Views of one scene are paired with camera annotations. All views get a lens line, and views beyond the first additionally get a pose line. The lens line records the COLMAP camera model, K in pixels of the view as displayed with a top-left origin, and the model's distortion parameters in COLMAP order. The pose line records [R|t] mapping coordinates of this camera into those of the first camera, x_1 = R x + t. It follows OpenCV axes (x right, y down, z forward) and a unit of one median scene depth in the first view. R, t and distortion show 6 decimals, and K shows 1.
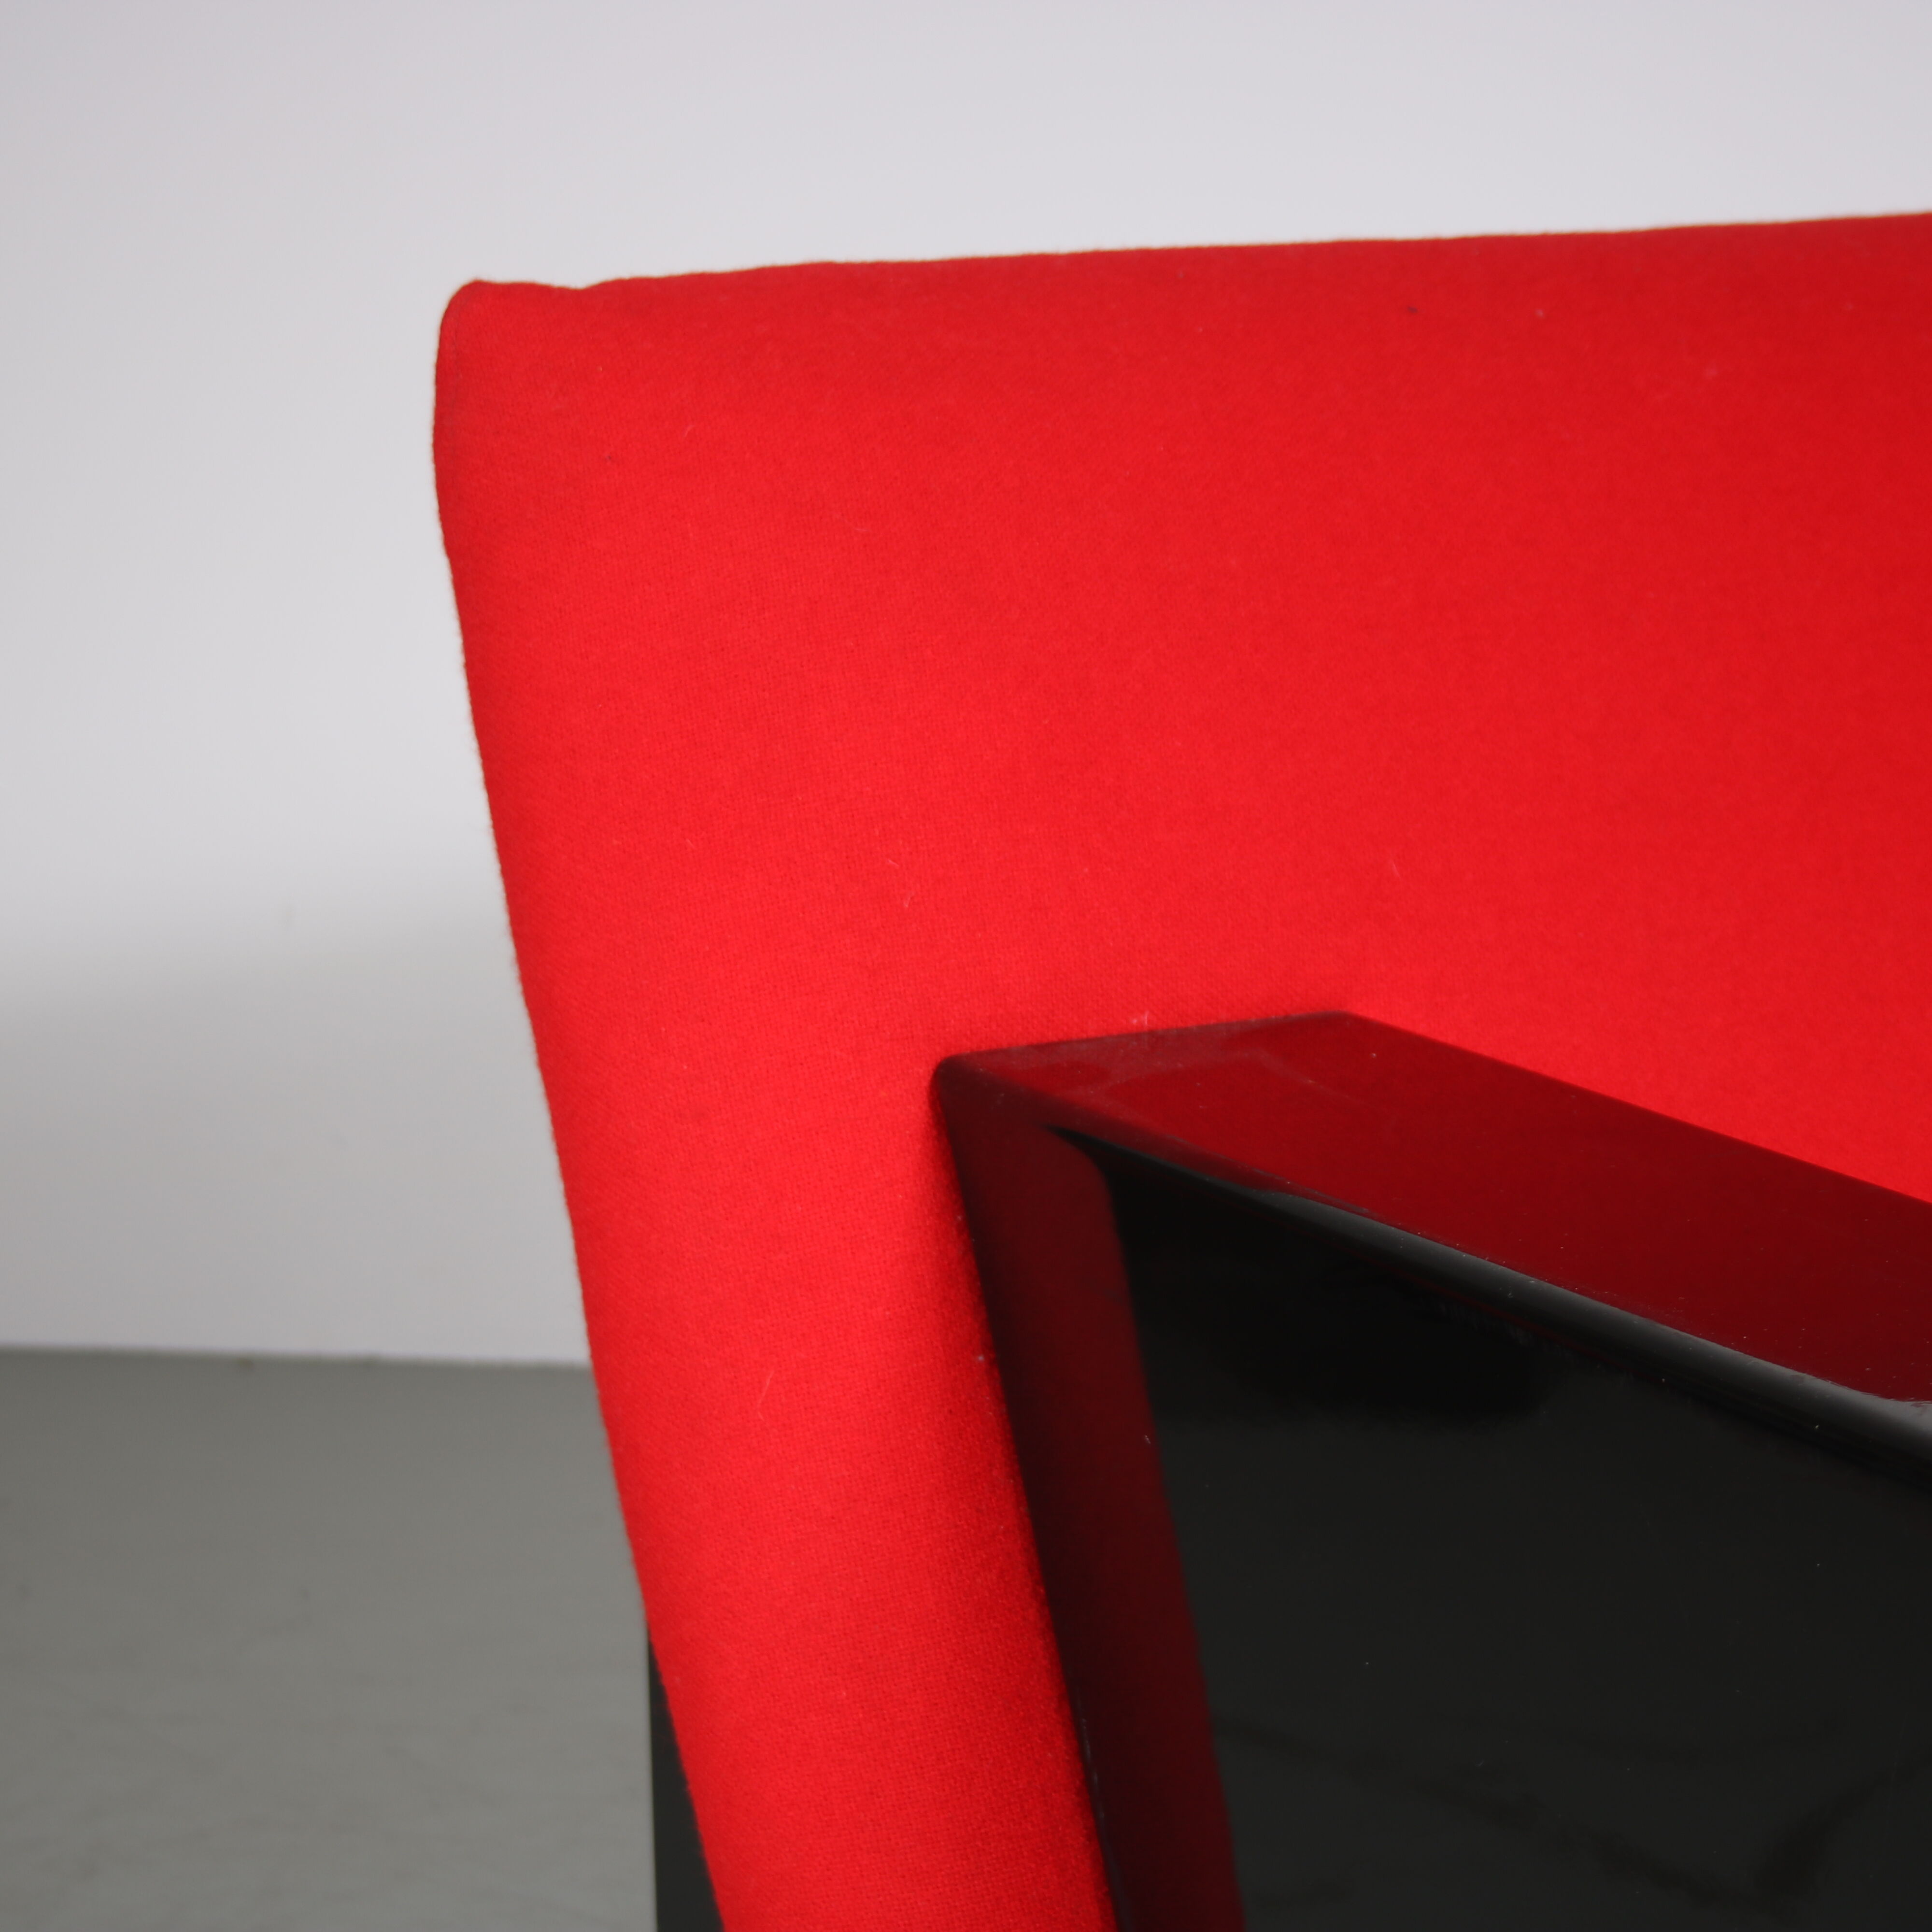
lens RADIAL K [[5567.8, 0, 966.6], [0, 5567.8, 966.1], [0, 0, 1]] dist [0.035484, 0.000000]
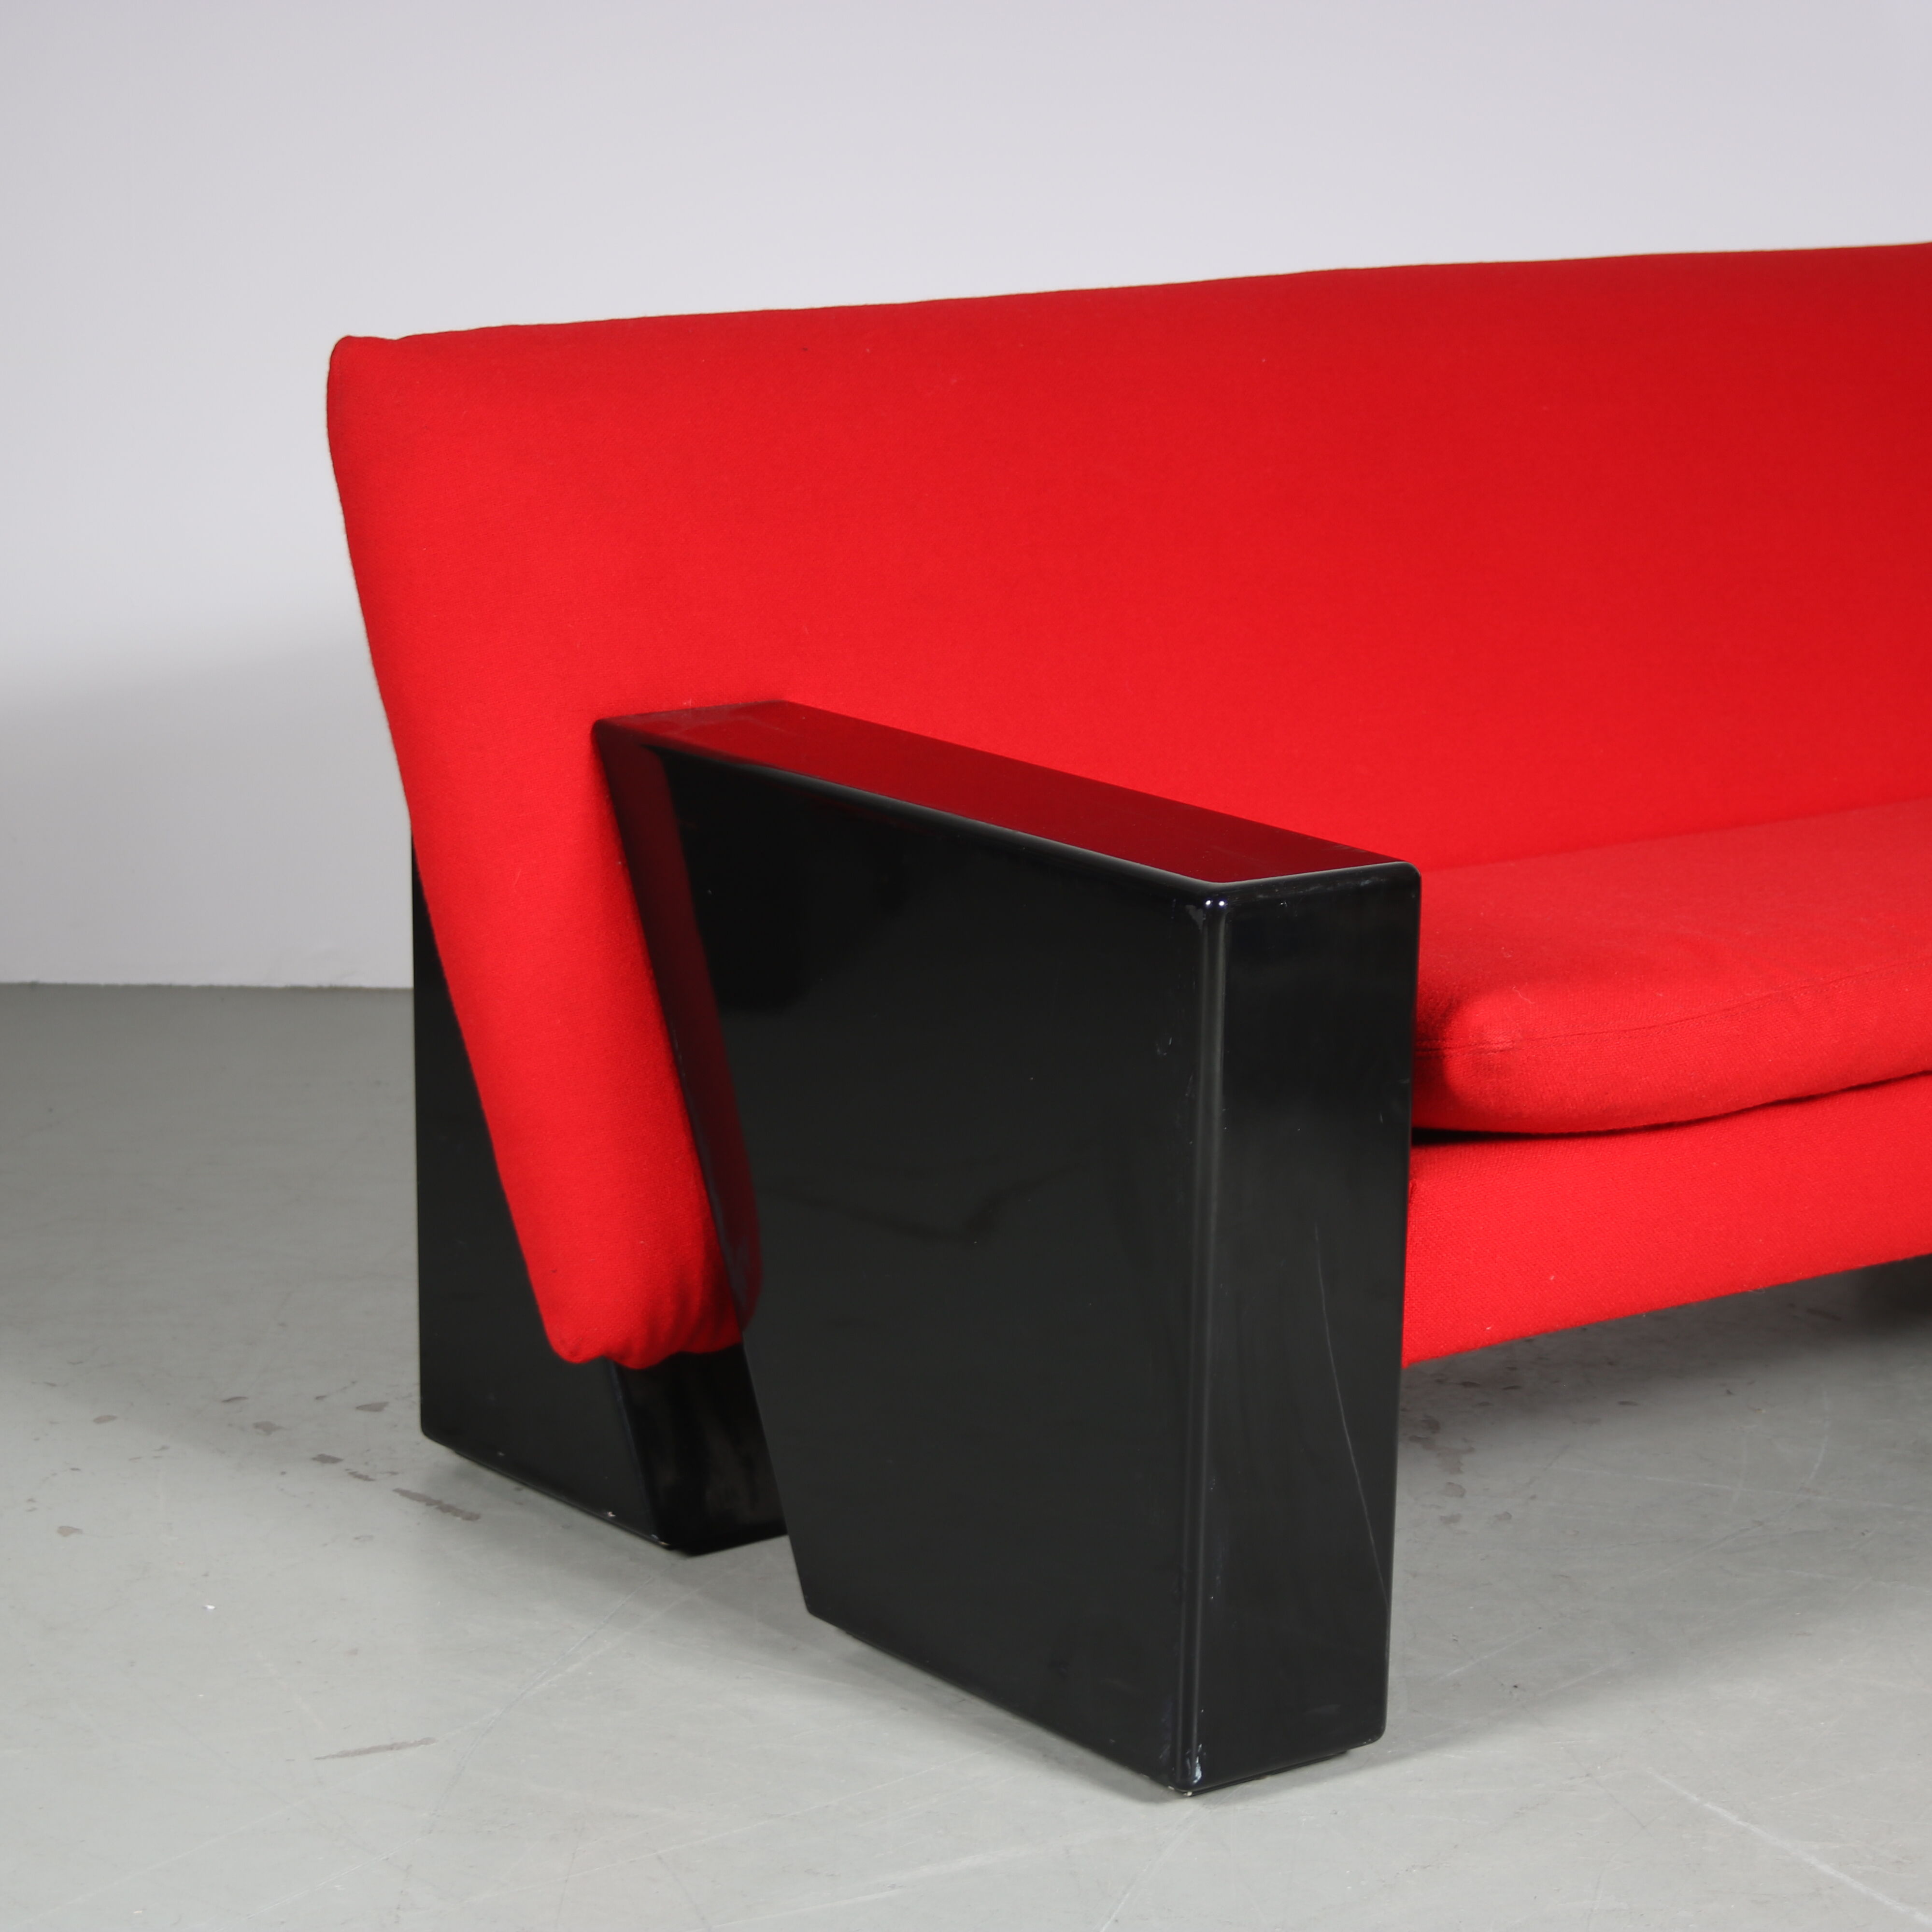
lens RADIAL K [[5329.9, 0, 972.2], [0, 5329.9, 965.0], [0, 0, 1]] dist [0.047179, 0.000000]
pose [[0.987605, -0.011452, 0.156542, -0.173771], [0.006614, 0.999485, 0.031393, 0.045163], [-0.156821, -0.029968, 0.987172, -0.959289]]
